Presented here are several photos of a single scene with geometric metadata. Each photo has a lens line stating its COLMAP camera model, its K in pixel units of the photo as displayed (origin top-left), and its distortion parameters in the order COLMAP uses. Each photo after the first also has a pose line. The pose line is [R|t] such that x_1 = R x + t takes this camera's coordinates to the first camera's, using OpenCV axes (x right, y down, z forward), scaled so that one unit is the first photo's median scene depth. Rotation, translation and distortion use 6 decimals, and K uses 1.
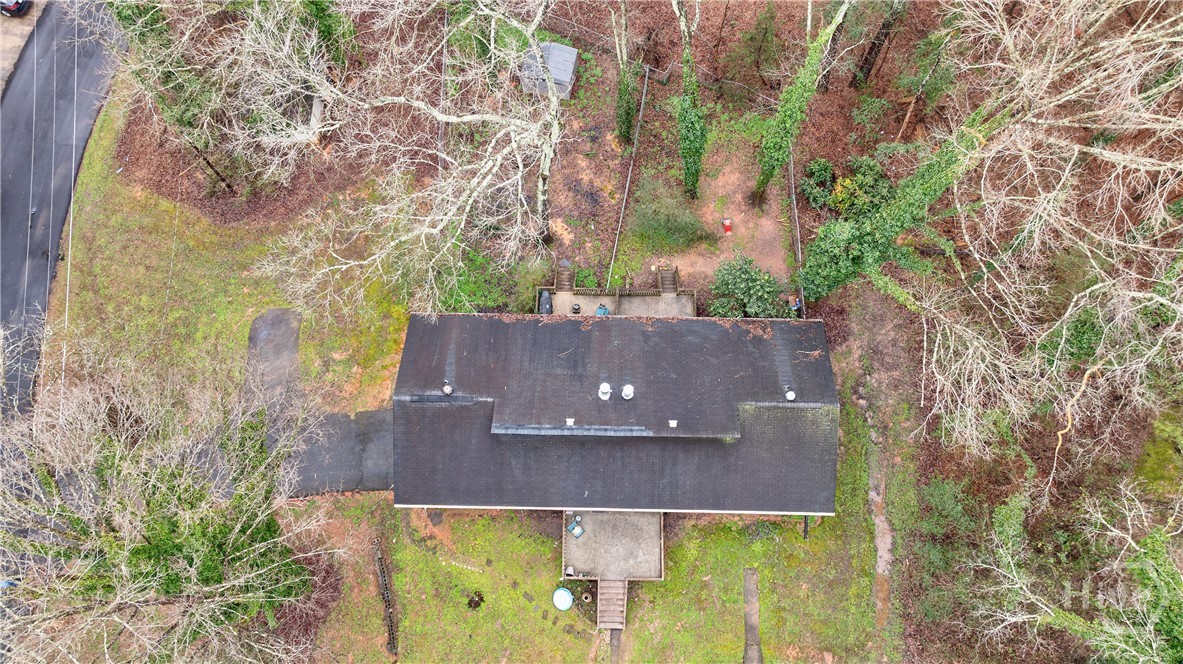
lens RADIAL K [[829.0, 0, 586.9], [0, 829.0, 335.4], [0, 0, 1]] dist [-0.024901, -0.002942]
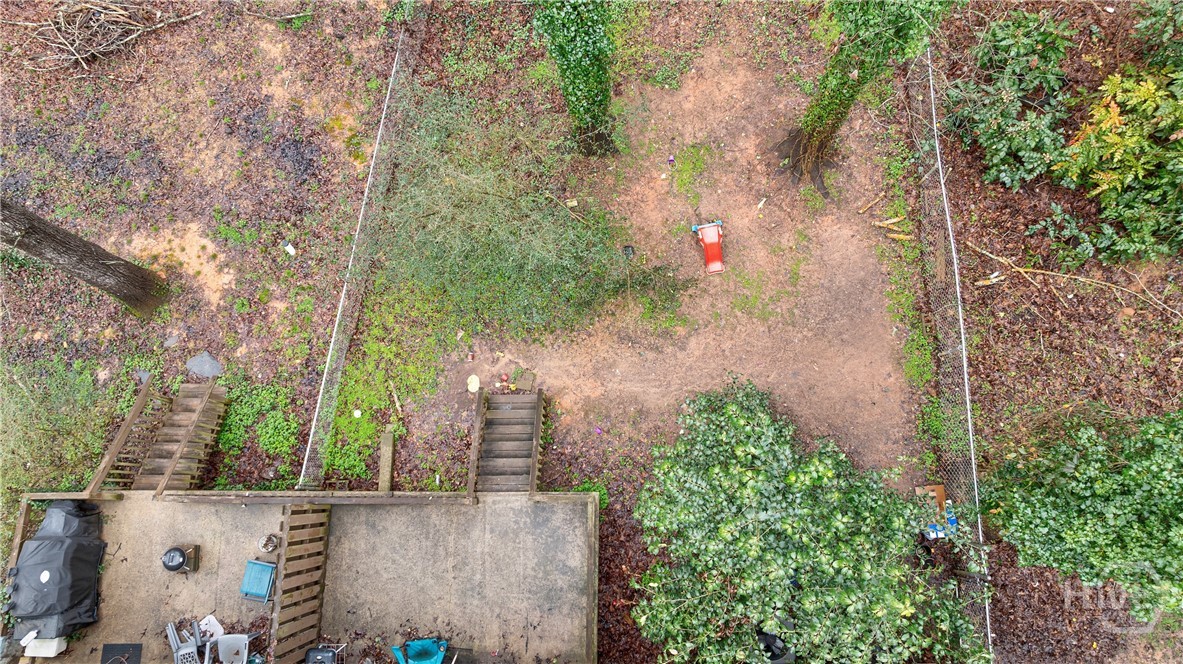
lens RADIAL K [[829.0, 0, 597.7], [0, 829.0, 329.4], [0, 0, 1]] dist [-0.024901, -0.002942]
pose [[0.999833, -0.016813, 0.007098, 0.124449], [0.016171, 0.996466, 0.082422, -0.126224], [-0.008459, -0.082293, 0.996572, 0.689167]]
